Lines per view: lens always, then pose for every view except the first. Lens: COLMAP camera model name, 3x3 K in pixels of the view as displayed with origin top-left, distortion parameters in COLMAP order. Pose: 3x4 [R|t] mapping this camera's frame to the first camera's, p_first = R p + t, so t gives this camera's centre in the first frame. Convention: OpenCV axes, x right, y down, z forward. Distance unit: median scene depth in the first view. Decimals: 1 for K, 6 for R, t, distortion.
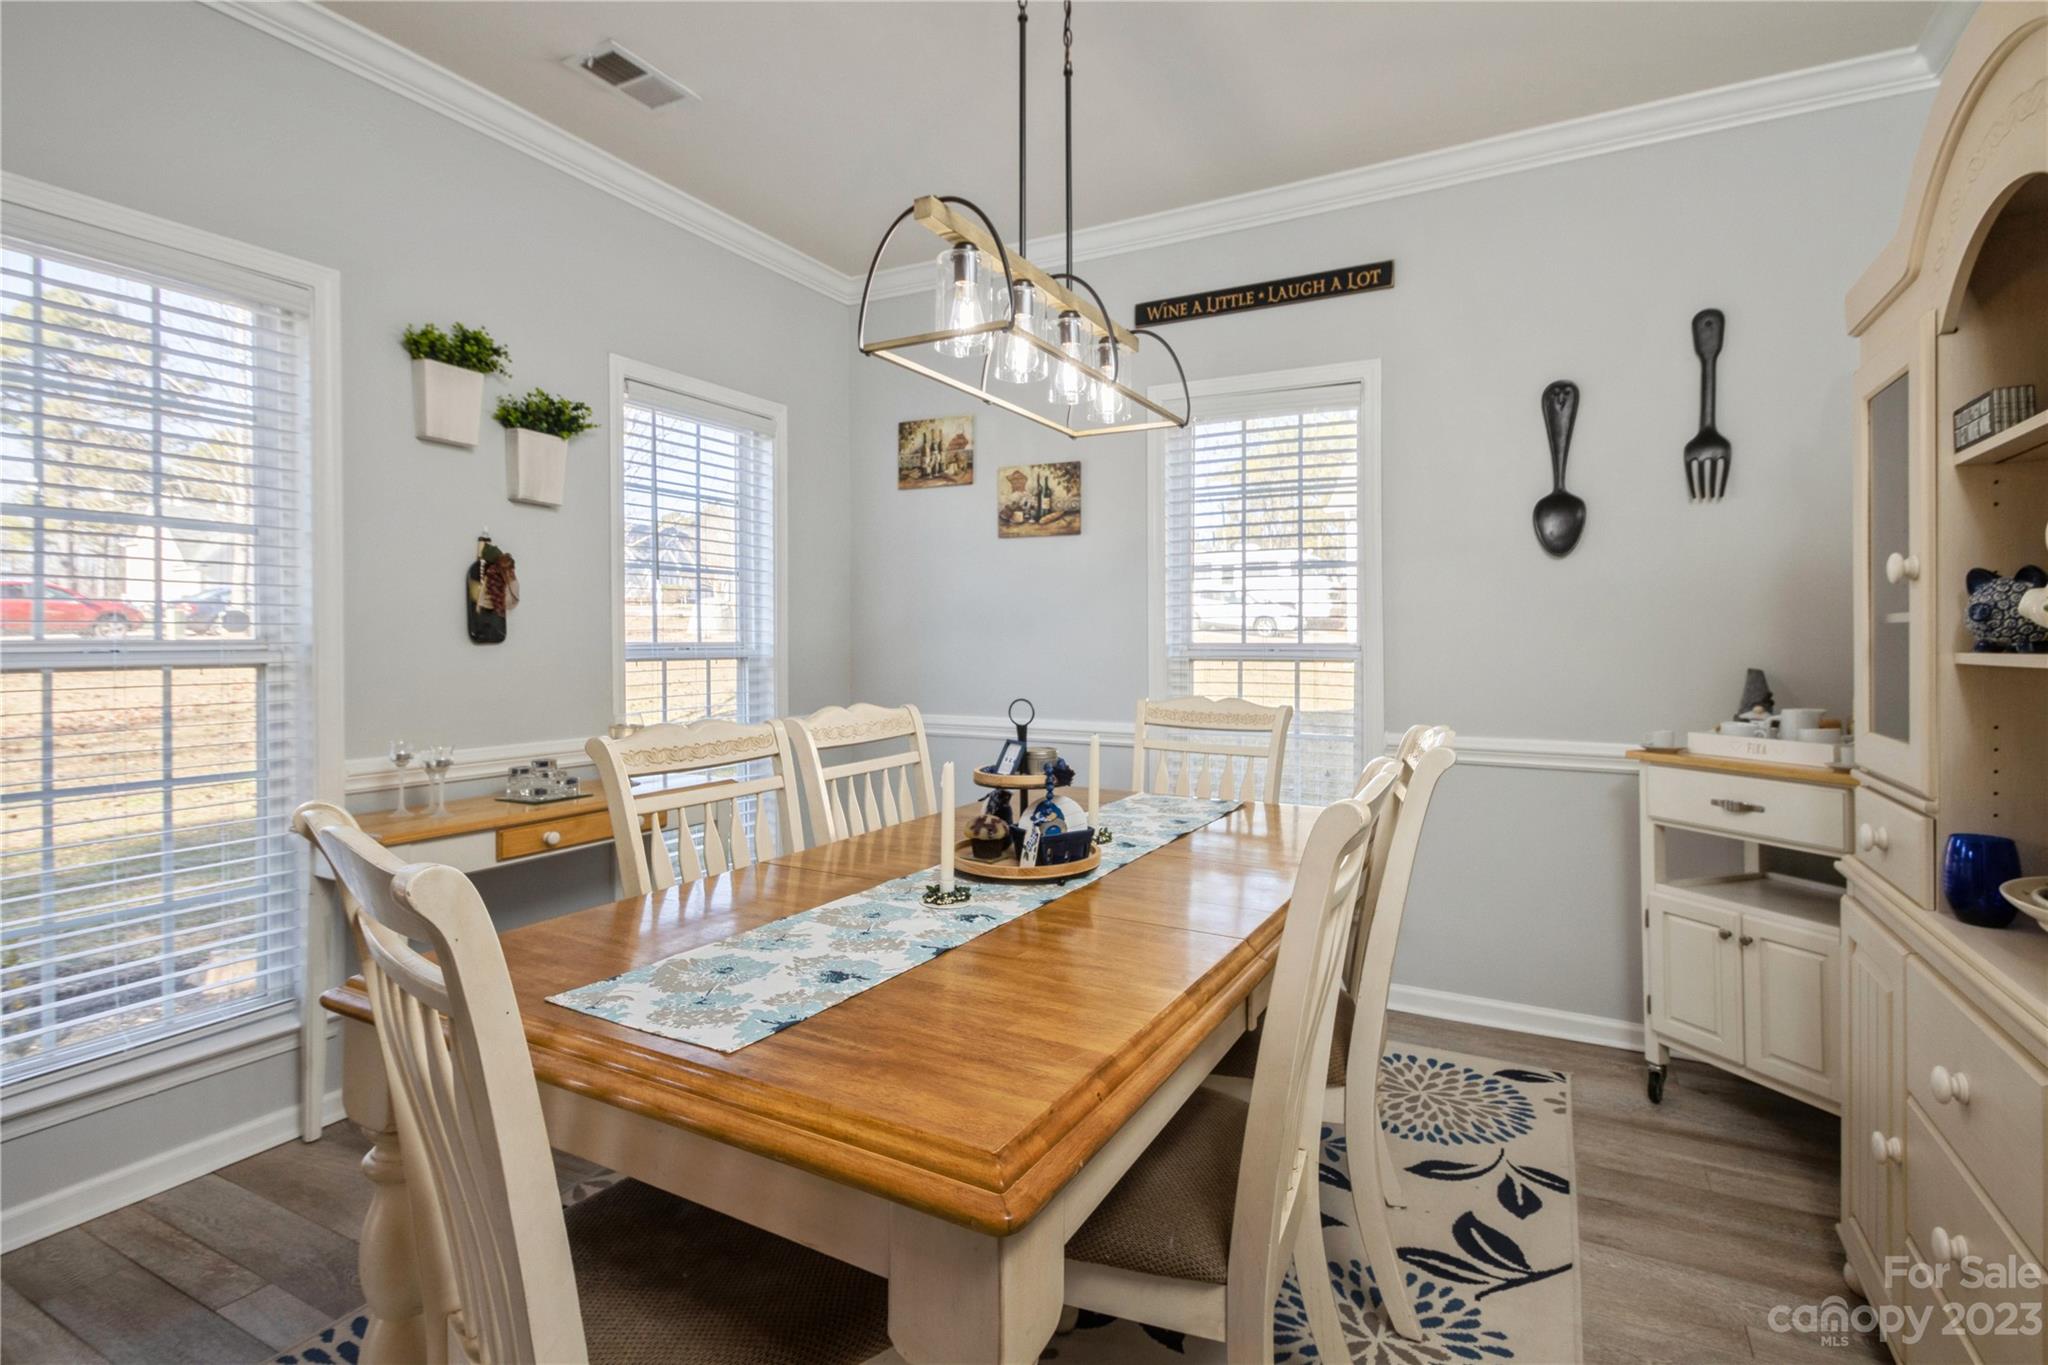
lens RADIAL K [[961.2, 0, 1028.5], [0, 961.2, 647.0], [0, 0, 1]] dist [-0.000125, 0.000051]
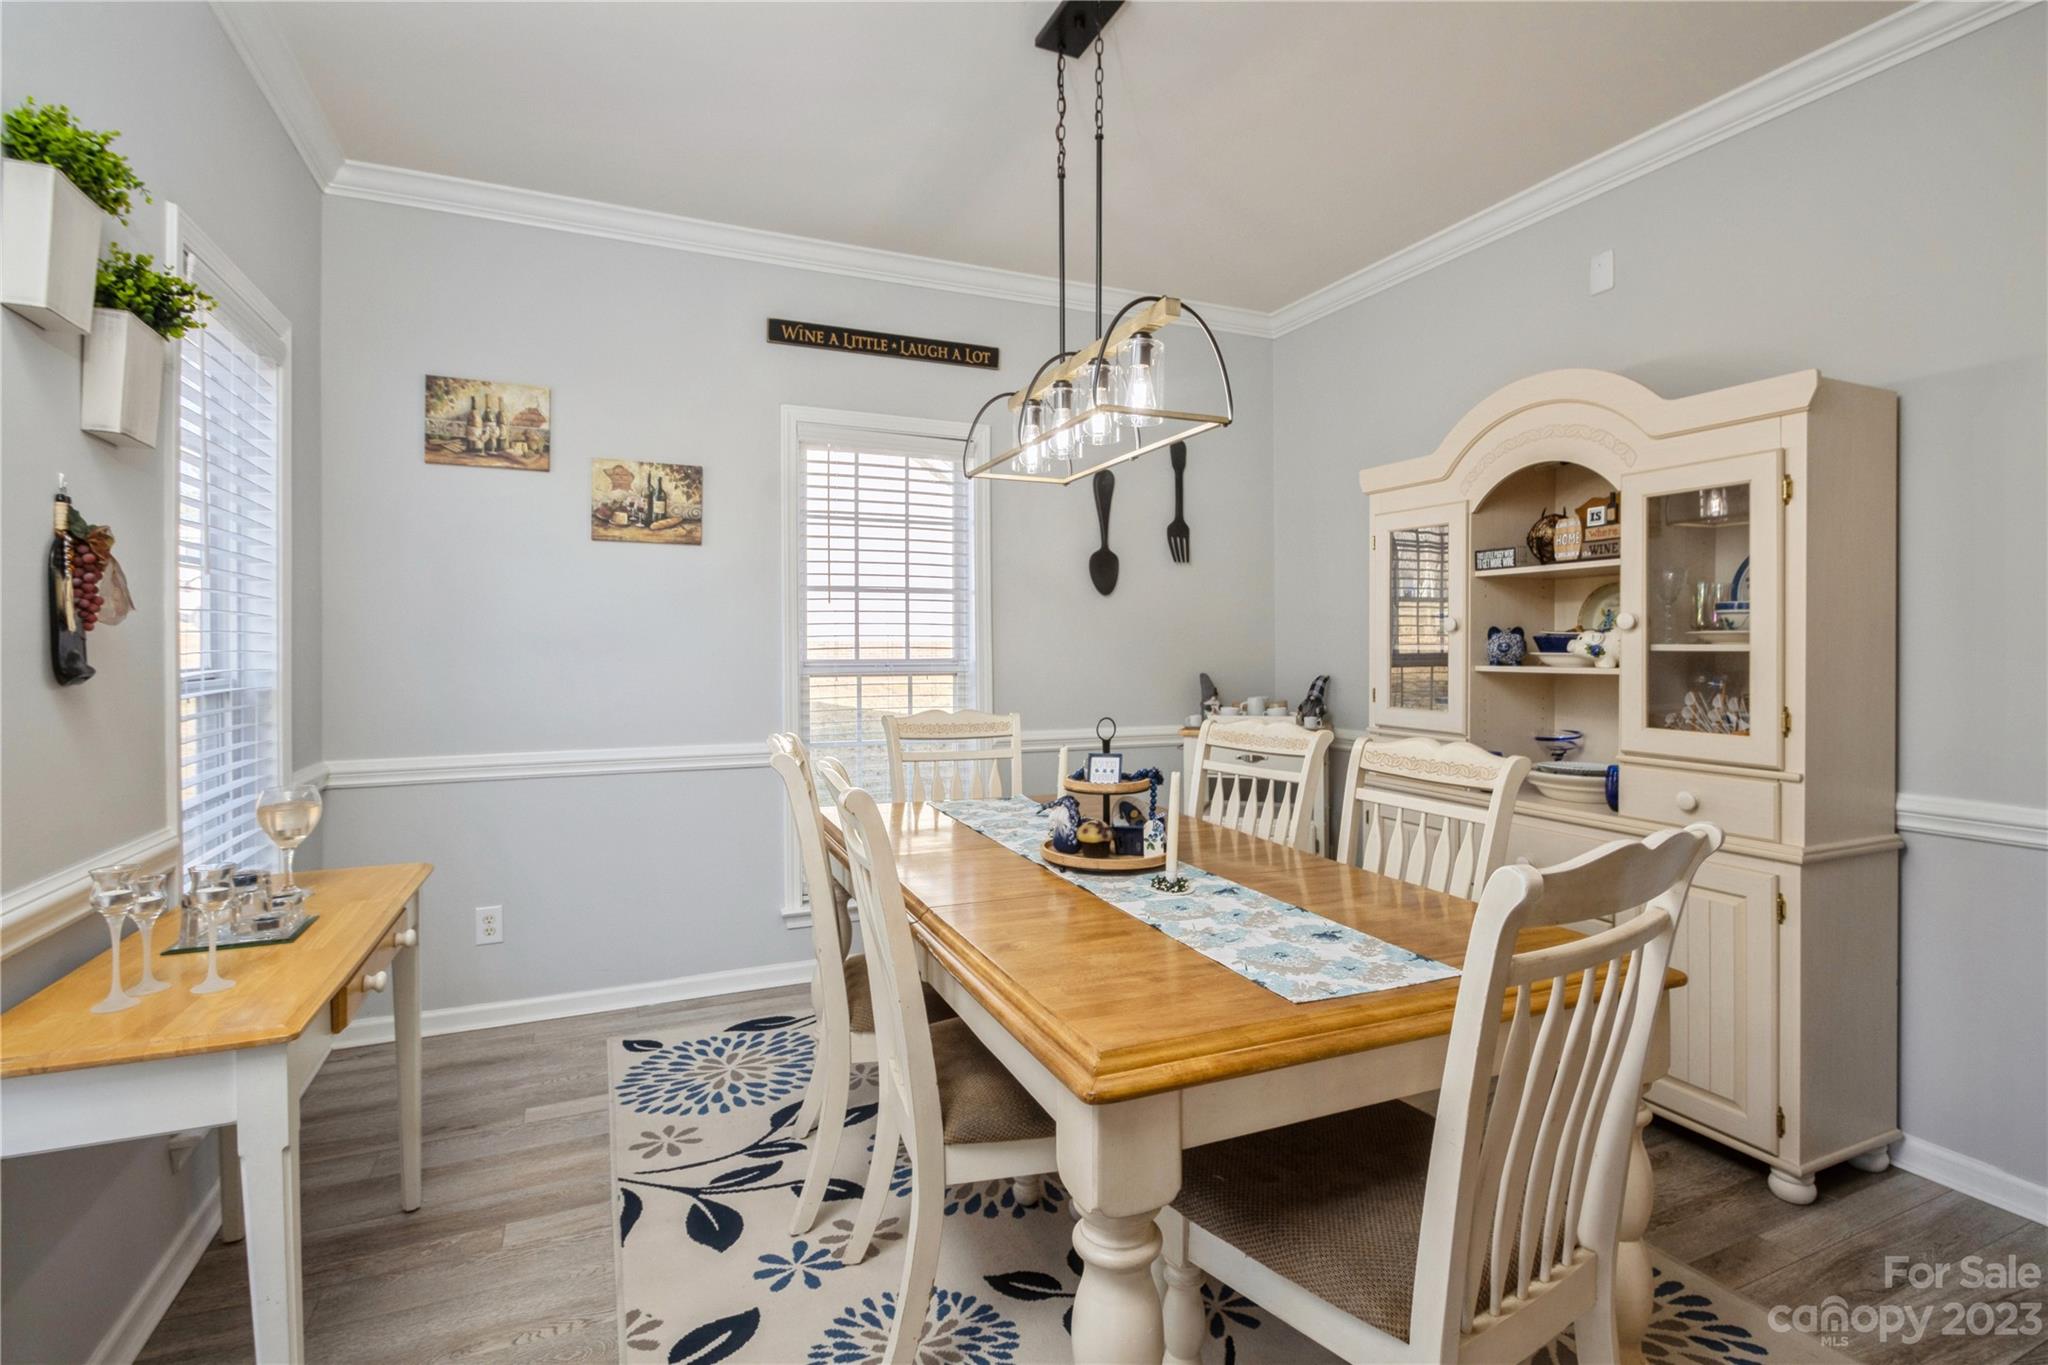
lens RADIAL K [[972.7, 0, 1032.5], [0, 972.7, 648.0], [0, 0, 1]] dist [0.000531, -0.000315]
pose [[0.622087, -0.005975, 0.782925, -0.504773], [0.007900, 0.999968, 0.001354, -0.016900], [-0.782908, 0.005343, 0.622114, 0.169401]]
